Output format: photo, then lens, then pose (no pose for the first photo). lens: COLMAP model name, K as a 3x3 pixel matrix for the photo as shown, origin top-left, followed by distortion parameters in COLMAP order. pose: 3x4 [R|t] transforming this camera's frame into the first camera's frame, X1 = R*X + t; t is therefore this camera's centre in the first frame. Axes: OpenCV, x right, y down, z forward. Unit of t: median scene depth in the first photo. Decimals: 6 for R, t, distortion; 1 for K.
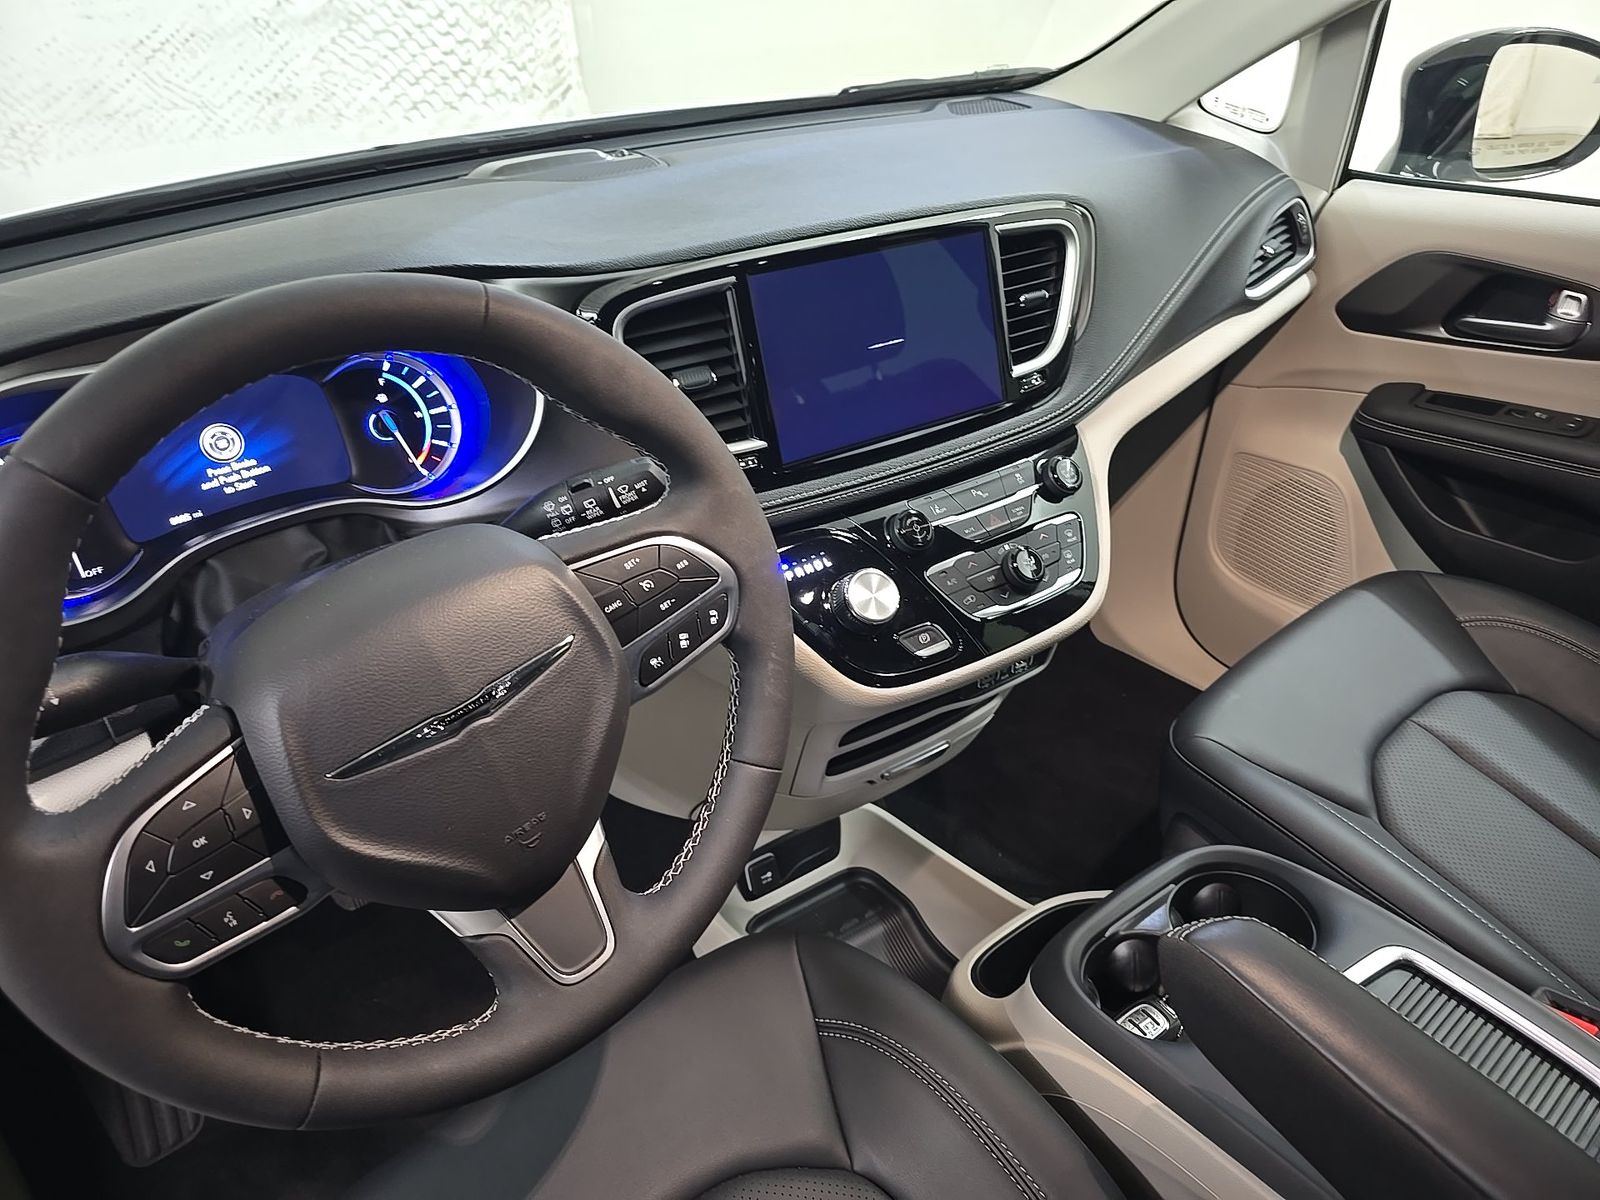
lens RADIAL K [[1076.7, 0, 806.3], [0, 1076.7, 597.3], [0, 0, 1]] dist [0.047617, -0.047701]
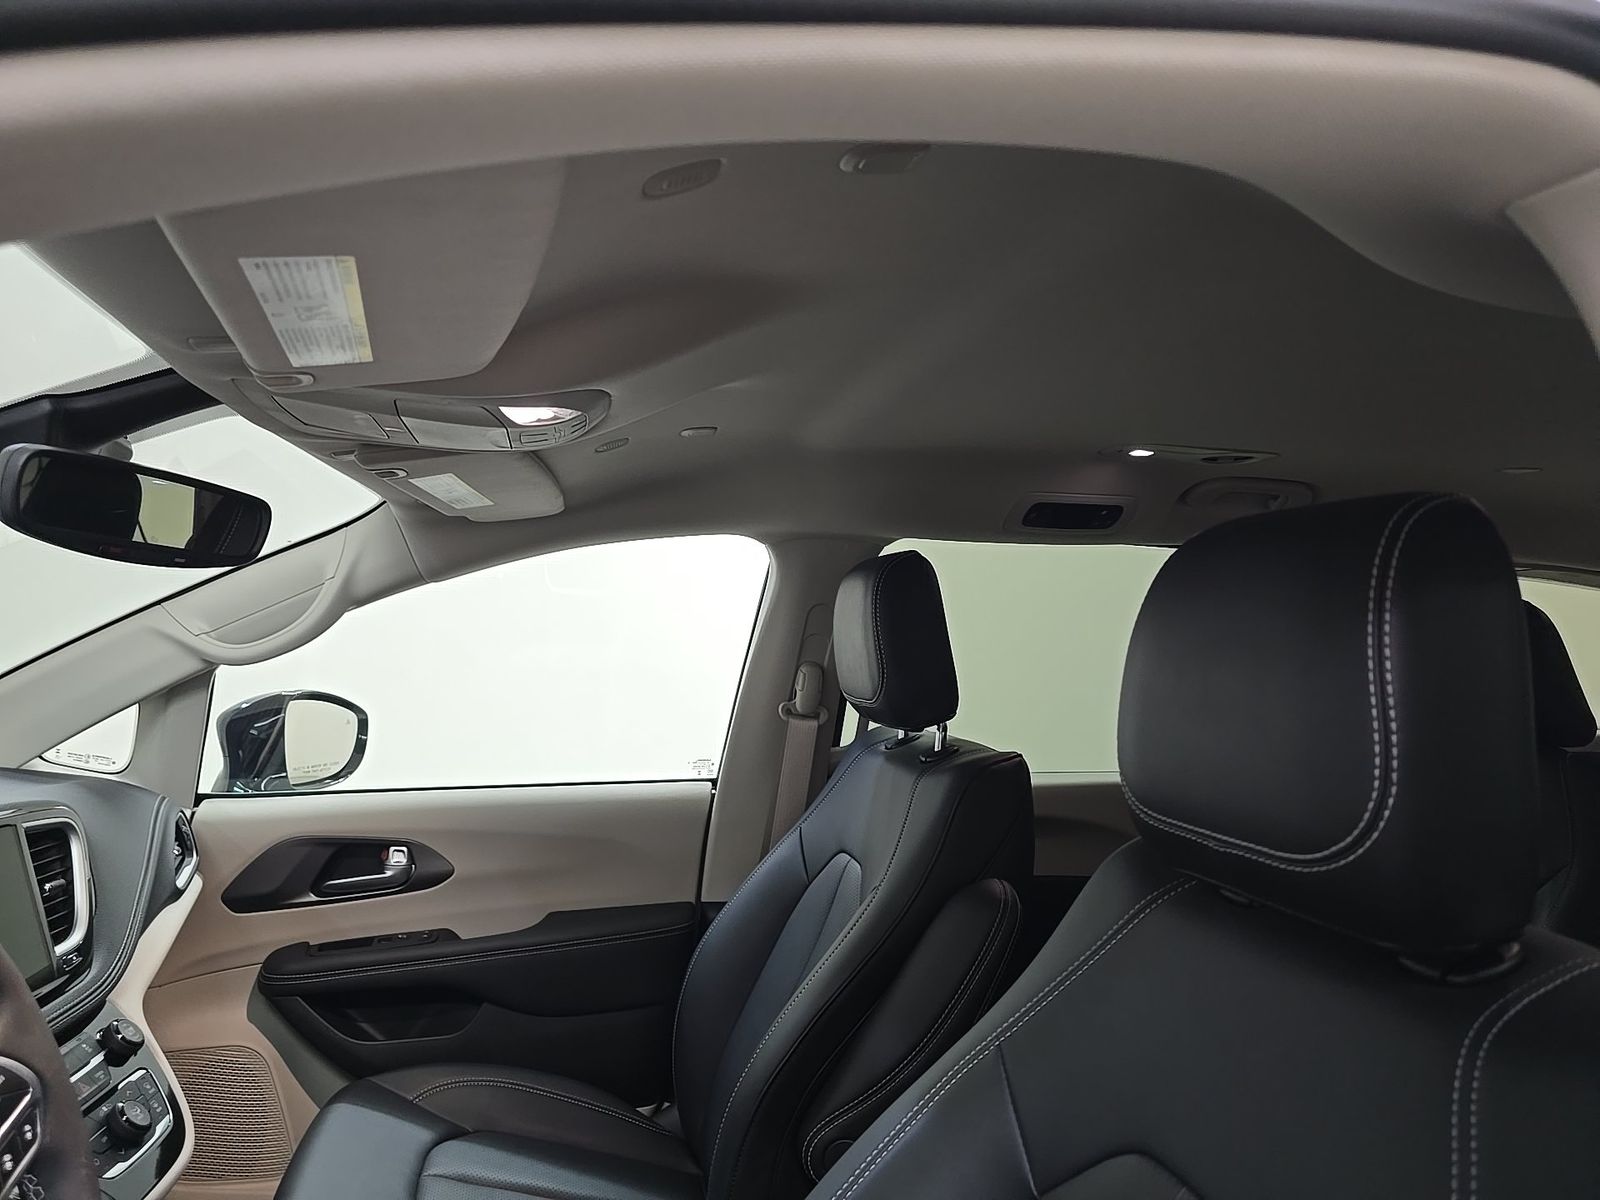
lens RADIAL K [[1076.7, 0, 806.3], [0, 1076.7, 597.3], [0, 0, 1]] dist [0.047617, -0.047701]
pose [[0.449867, 0.079204, 0.889577, -0.453590], [0.446622, 0.842614, -0.300883, 0.146965], [-0.773401, 0.532661, 0.343690, -0.113140]]
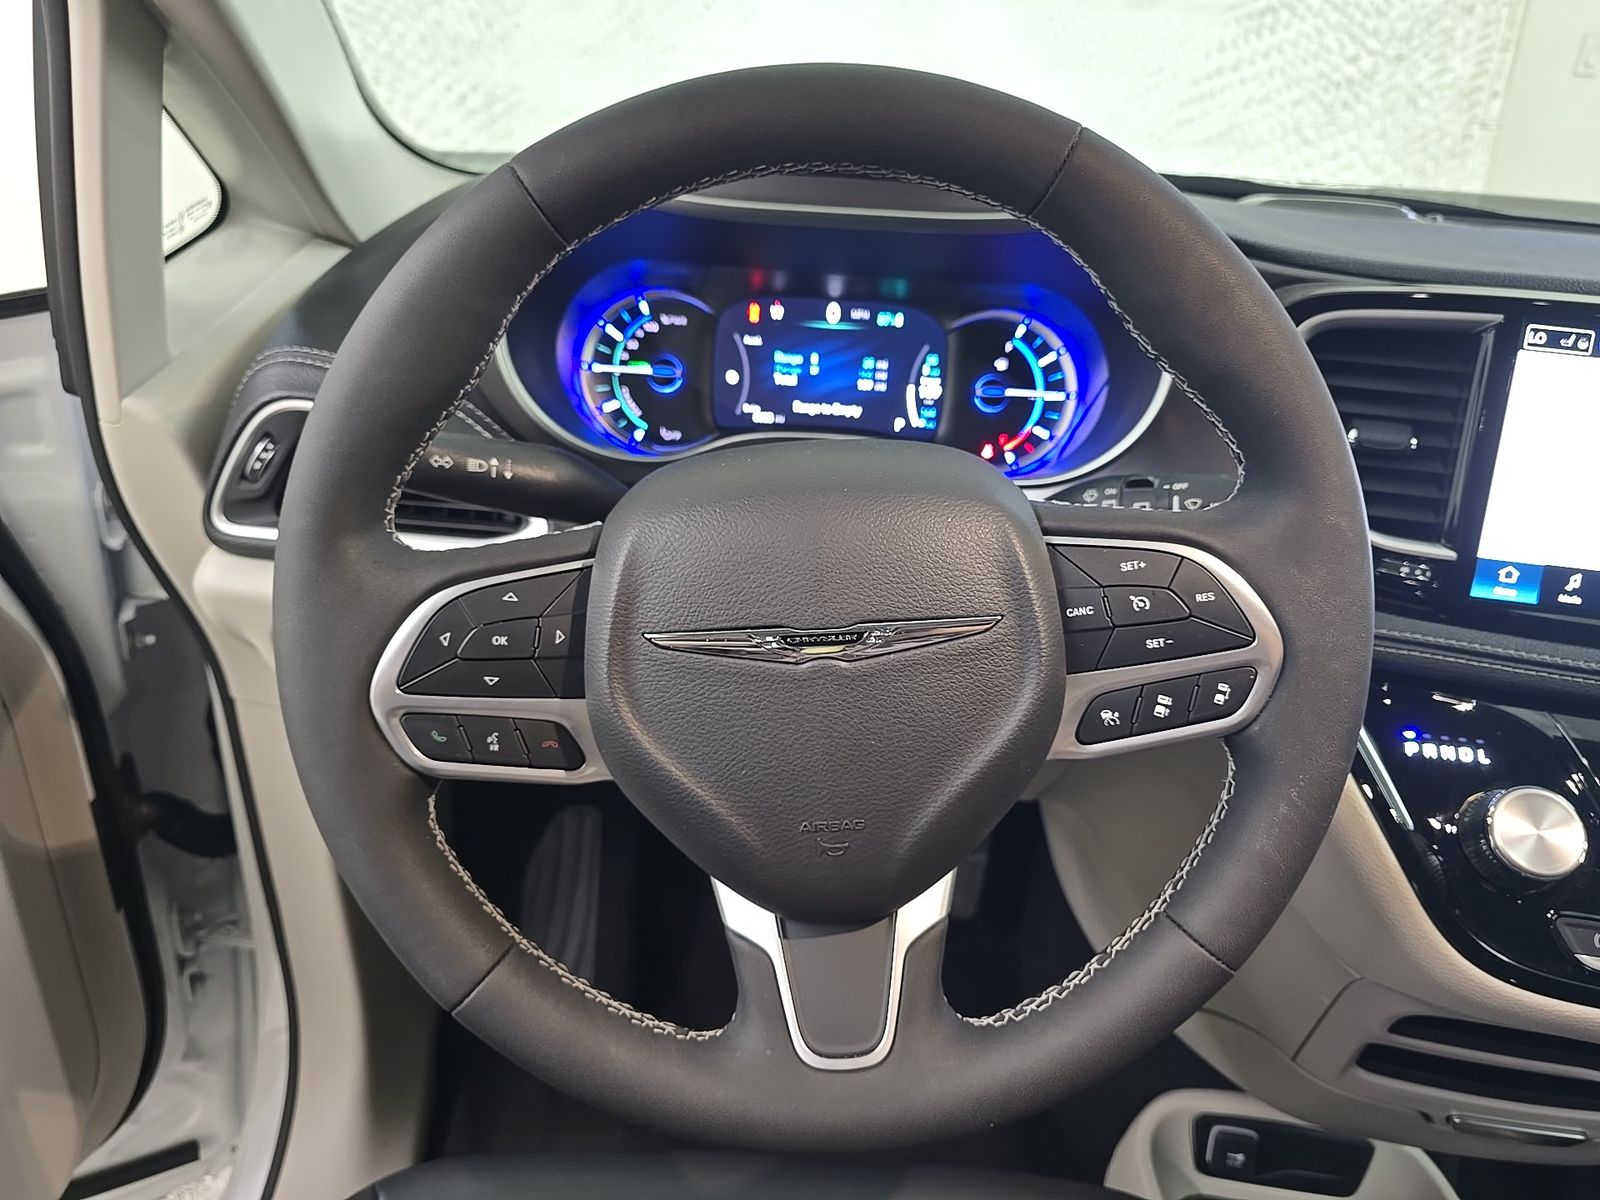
lens RADIAL K [[1093.0, 0, 809.1], [0, 1093.0, 598.5], [0, 0, 1]] dist [0.017550, -0.025876]
pose [[0.744354, 0.344837, -0.571861, 0.056581], [-0.418682, 0.908129, 0.002639, 0.044499], [0.520233, 0.237463, 0.820347, 0.202189]]
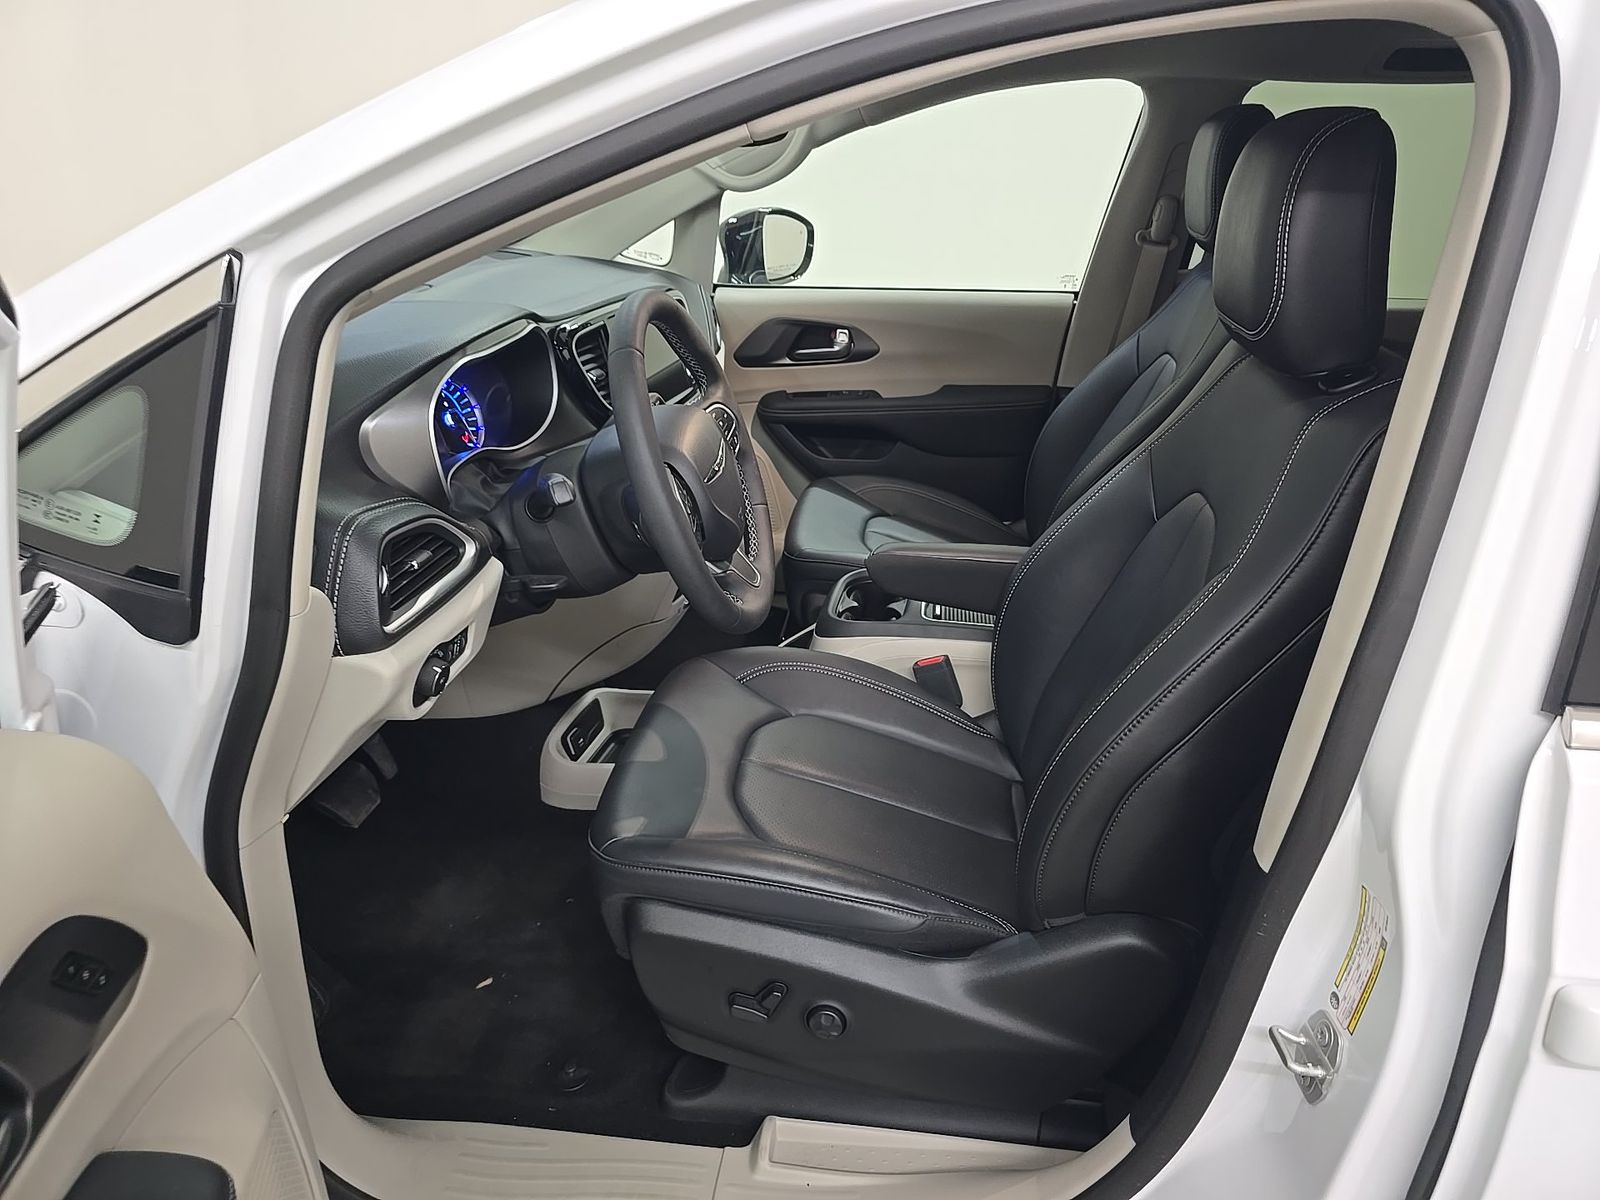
lens RADIAL K [[1076.7, 0, 806.3], [0, 1076.7, 597.3], [0, 0, 1]] dist [0.047617, -0.047701]
pose [[0.718491, -0.233362, 0.655220, -0.996170], [0.328609, 0.944159, -0.024071, 0.278137], [-0.613014, 0.232606, 0.755055, -0.466602]]
